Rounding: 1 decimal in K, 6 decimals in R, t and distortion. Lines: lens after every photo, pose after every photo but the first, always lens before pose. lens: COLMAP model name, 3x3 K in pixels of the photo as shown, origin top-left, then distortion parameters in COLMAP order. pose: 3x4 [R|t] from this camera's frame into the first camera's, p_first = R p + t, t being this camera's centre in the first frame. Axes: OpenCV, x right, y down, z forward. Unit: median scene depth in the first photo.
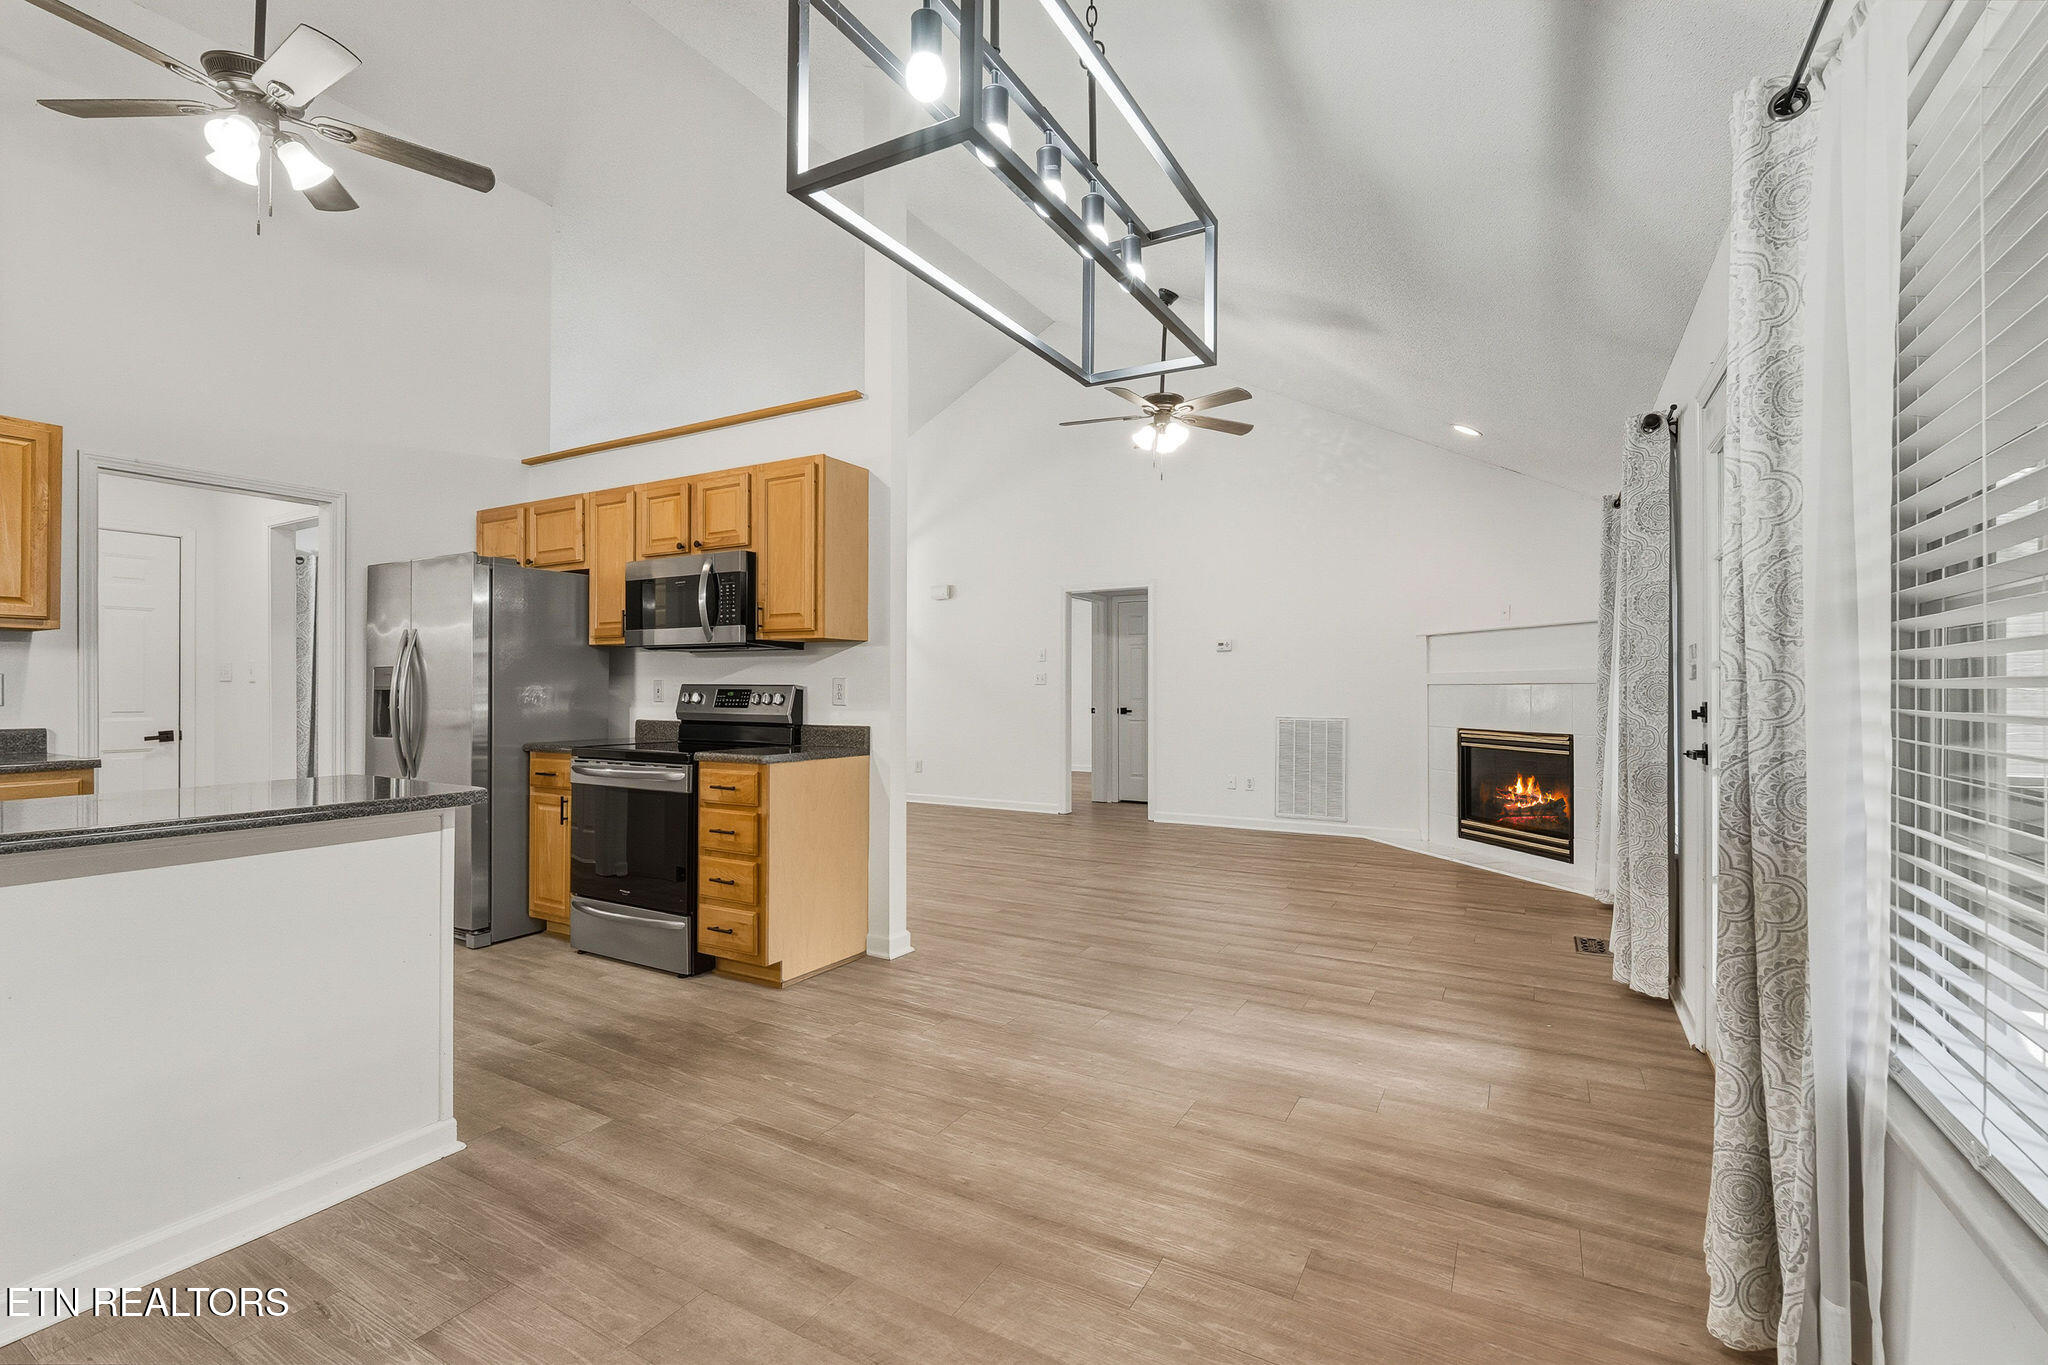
lens RADIAL K [[902.8, 0, 1027.4], [0, 902.8, 690.0], [0, 0, 1]] dist [-0.000759, -0.000014]
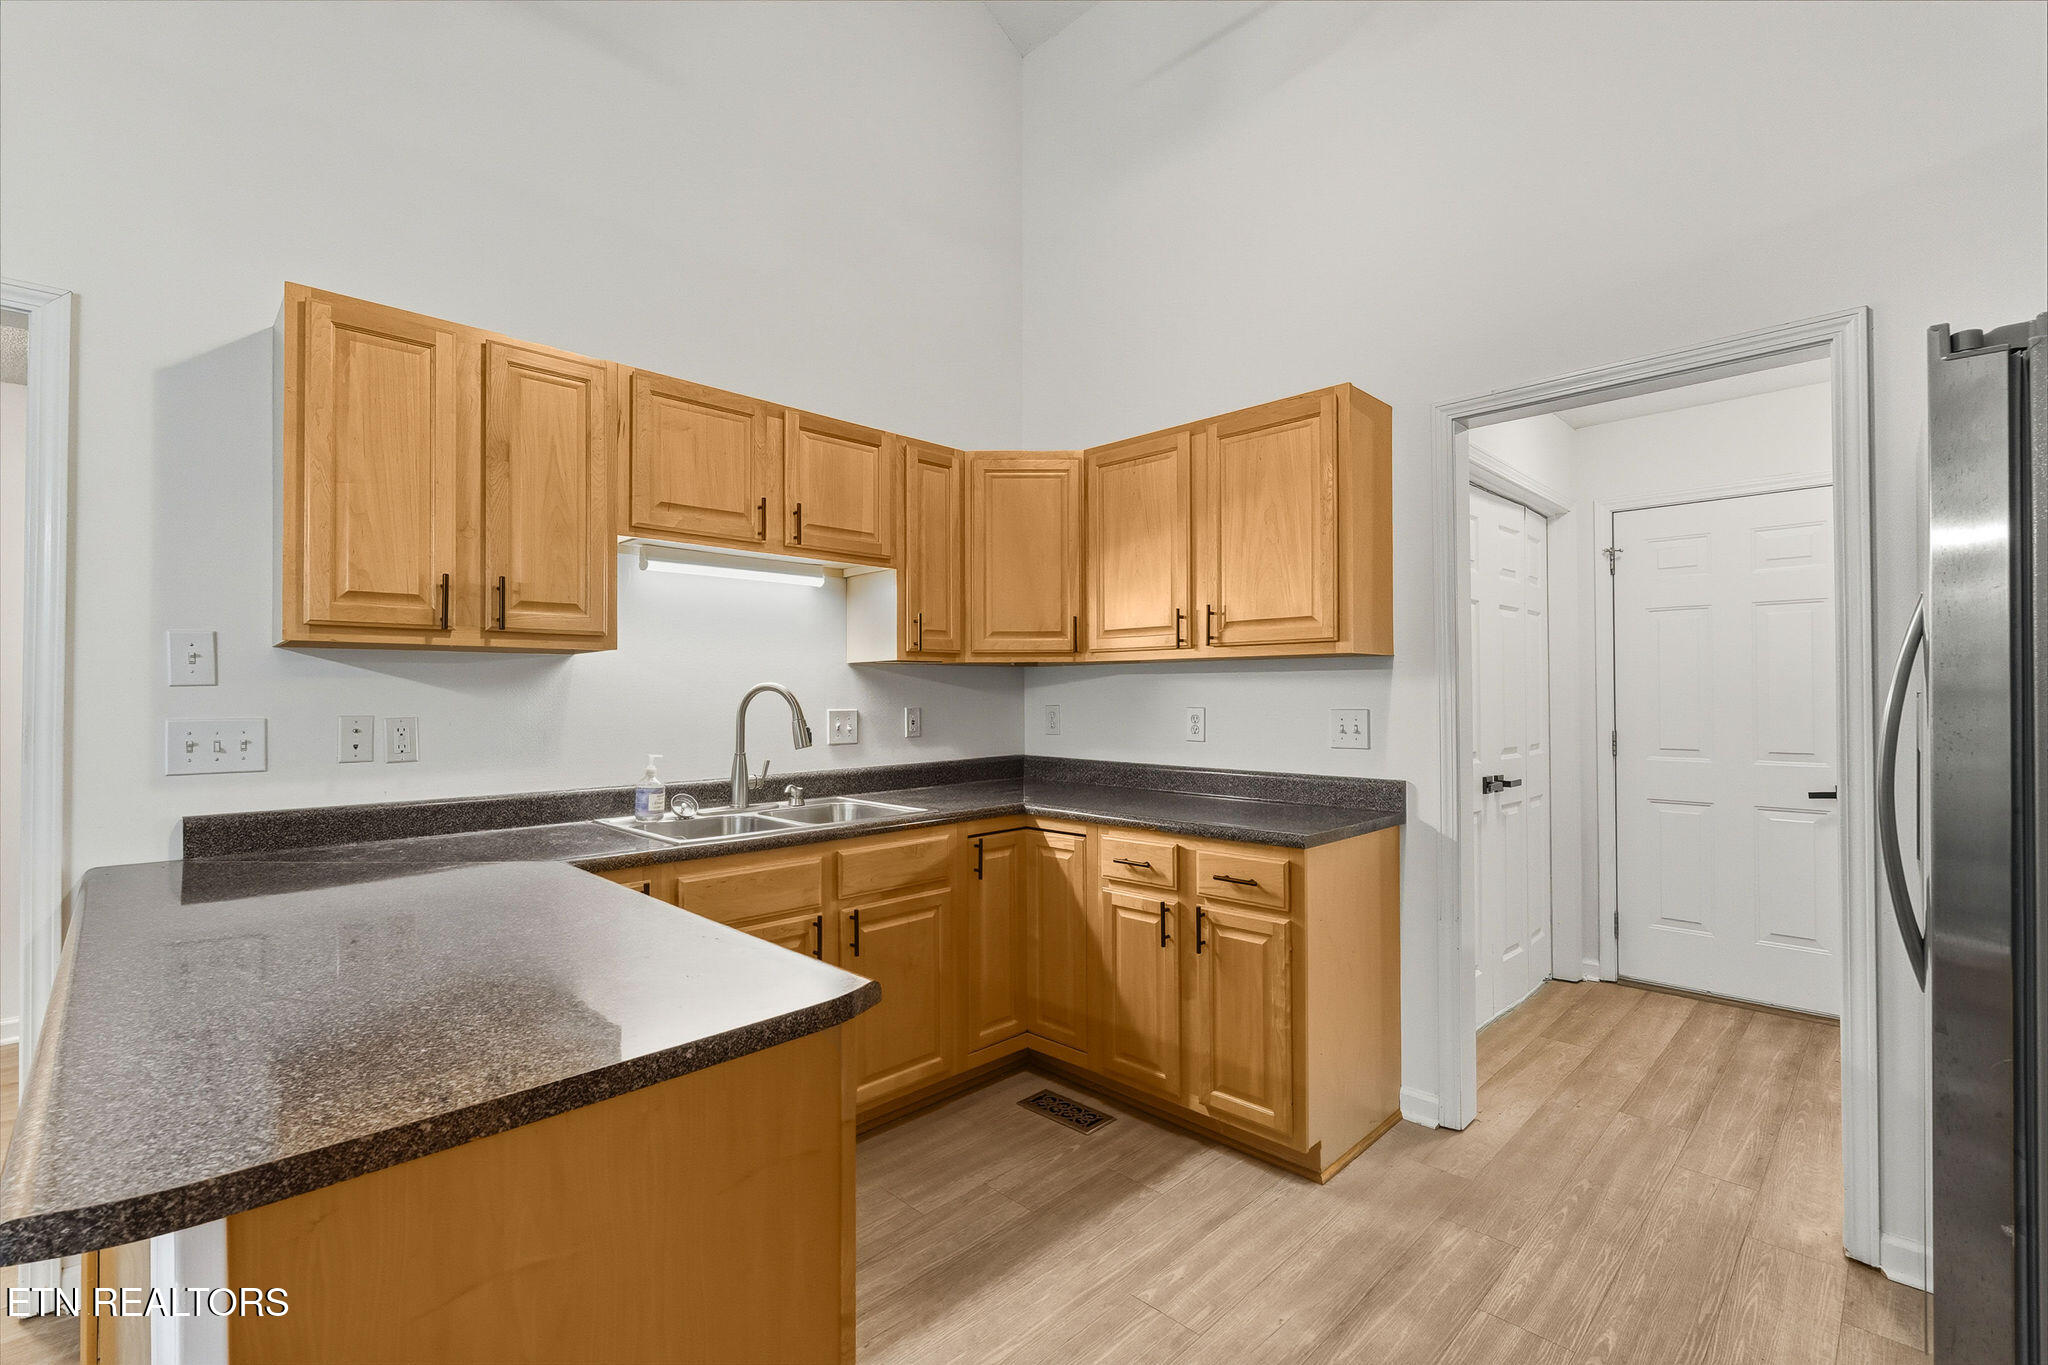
lens RADIAL K [[902.8, 0, 1027.4], [0, 902.8, 690.0], [0, 0, 1]] dist [-0.000759, -0.000014]
pose [[-0.256226, -0.006400, -0.966596, -0.235396], [0.003270, 0.999967, -0.007487, -0.026336], [0.966611, -0.005080, -0.256197, 0.788216]]
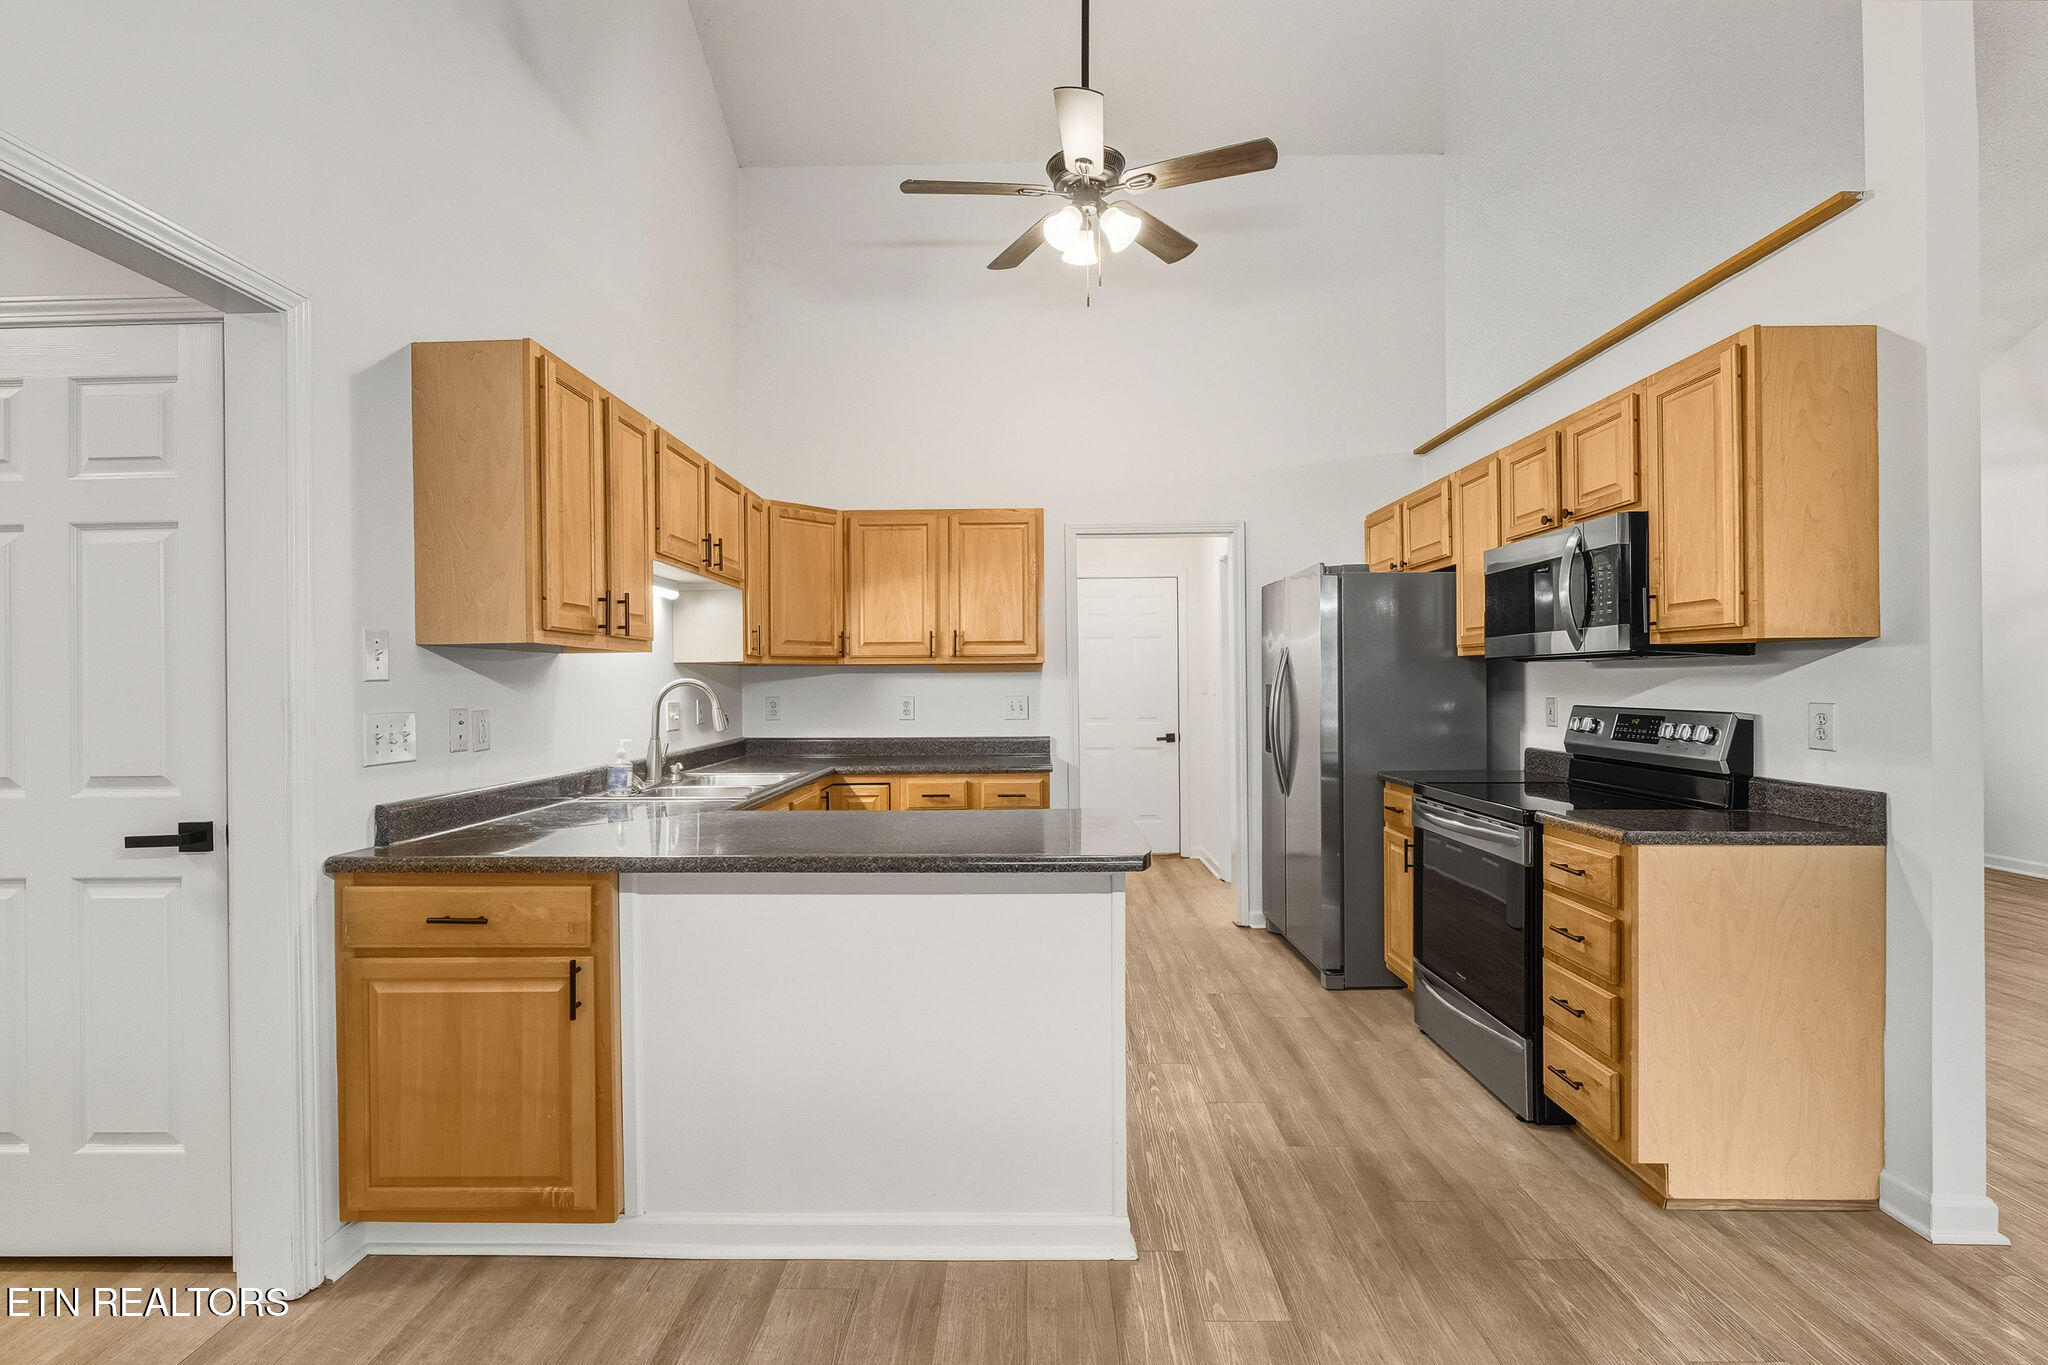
lens RADIAL K [[901.3, 0, 1024.0], [0, 901.3, 682.5], [0, 0, 1]] dist [-0.001159, 0.000032]
pose [[0.477945, -0.005811, -0.878371, 0.057213], [0.007673, 0.999968, -0.002440, -0.030219], [0.878356, -0.005573, 0.477974, 0.289661]]
